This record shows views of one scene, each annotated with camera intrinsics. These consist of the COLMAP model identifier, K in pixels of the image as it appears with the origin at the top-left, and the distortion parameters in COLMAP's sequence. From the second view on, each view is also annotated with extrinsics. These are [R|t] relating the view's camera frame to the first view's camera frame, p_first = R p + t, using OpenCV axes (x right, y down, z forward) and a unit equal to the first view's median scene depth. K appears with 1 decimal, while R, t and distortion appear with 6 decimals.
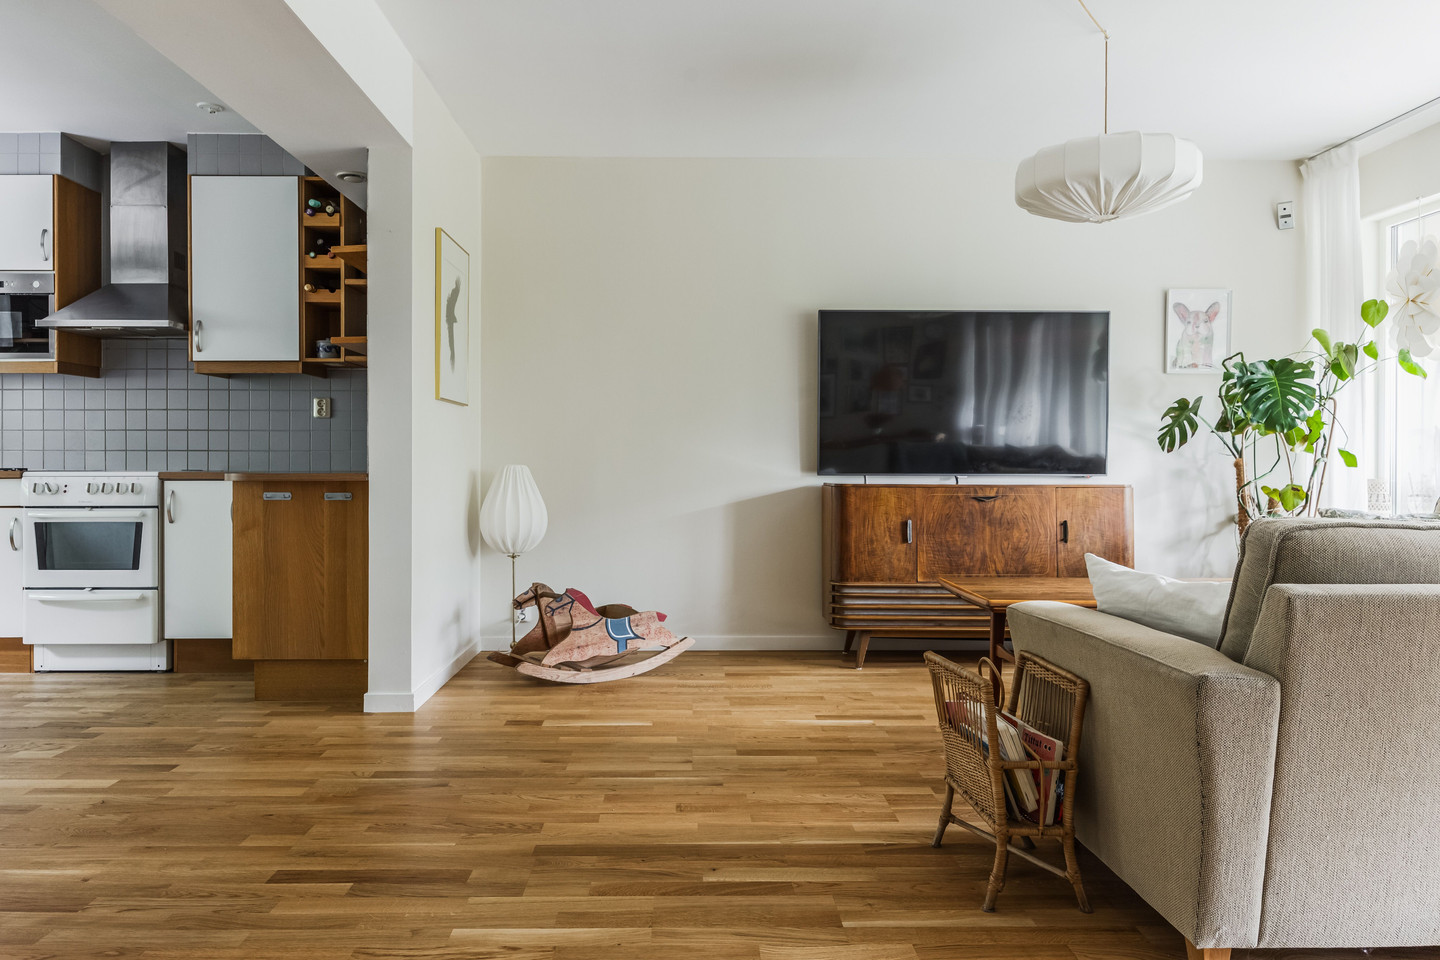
lens RADIAL K [[959.7, 0, 666.4], [0, 959.7, 462.1], [0, 0, 1]] dist [0.017541, -0.011140]
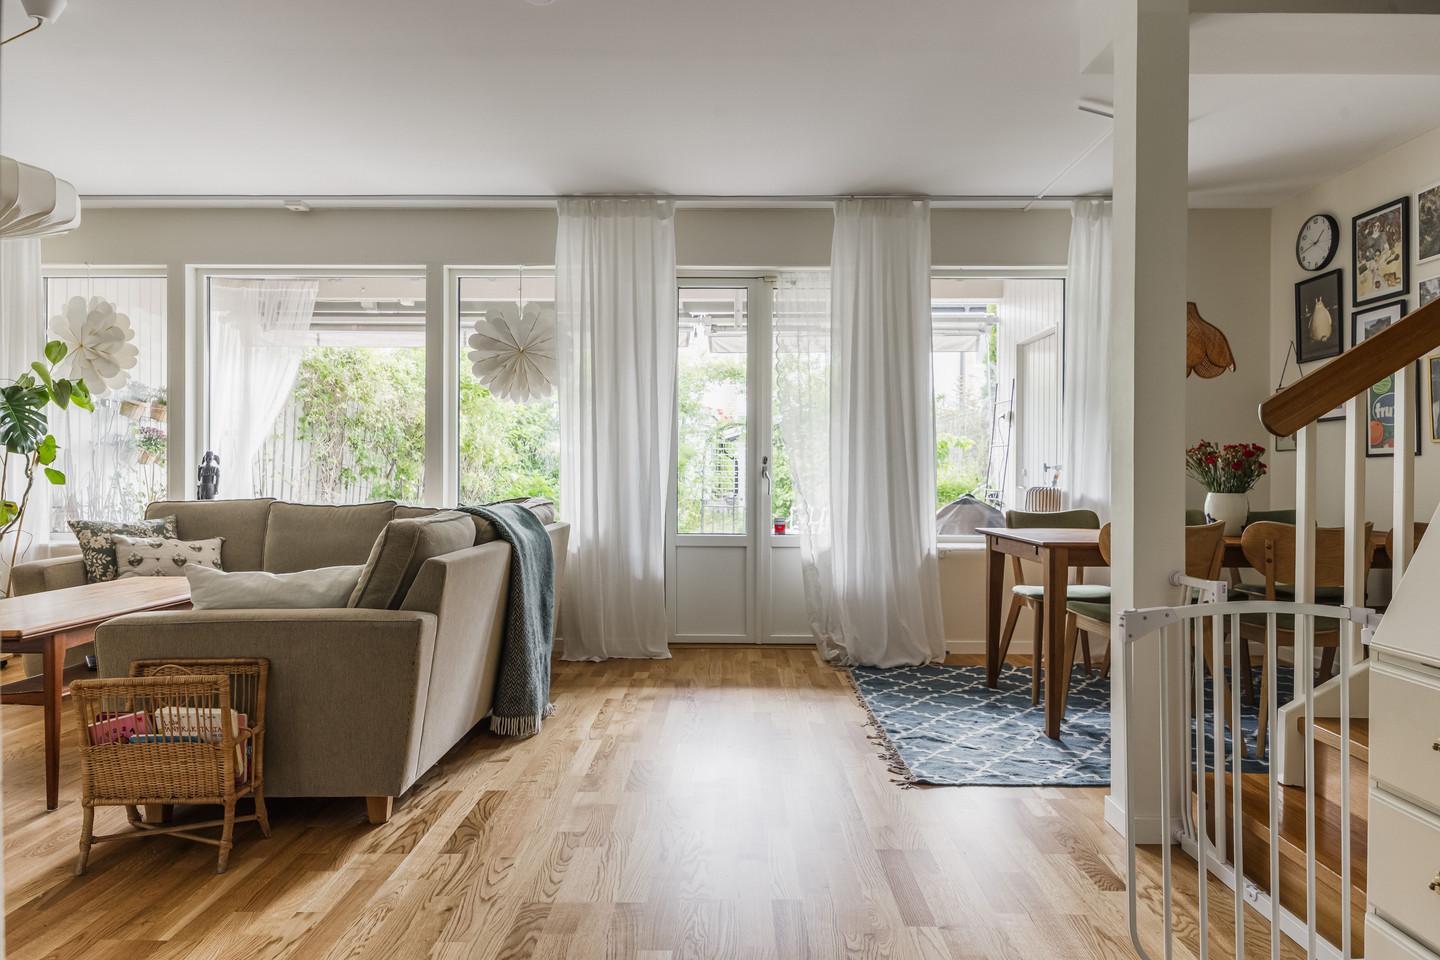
lens RADIAL K [[890.8, 0, 725.0], [0, 890.8, 475.7], [0, 0, 1]] dist [0.002975, -0.004943]
pose [[0.021118, -0.003328, 0.999771, -0.415203], [0.000349, 0.999994, 0.003321, -0.010558], [-0.999777, 0.000279, 0.021119, 0.208987]]
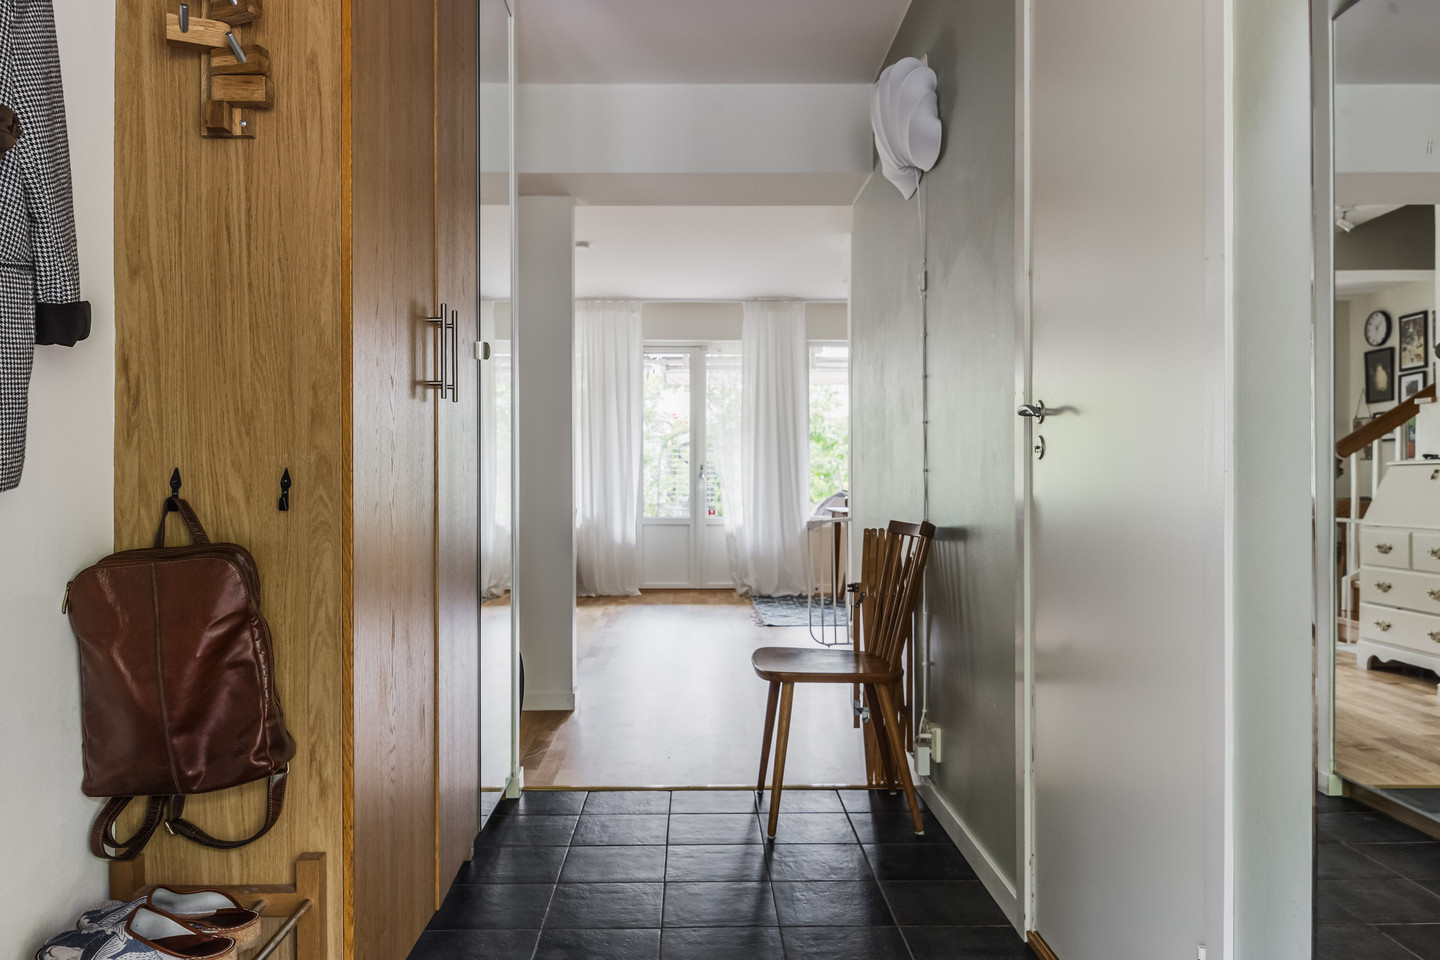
lens RADIAL K [[1044.6, 0, 715.7], [0, 1044.6, 480.6], [0, 0, 1]] dist [0.000115, -0.000003]
pose [[-0.010102, -0.002458, 0.999946, -1.525518], [0.005945, 0.999979, 0.002518, -0.004394], [-0.999931, 0.005971, -0.010087, 0.166246]]
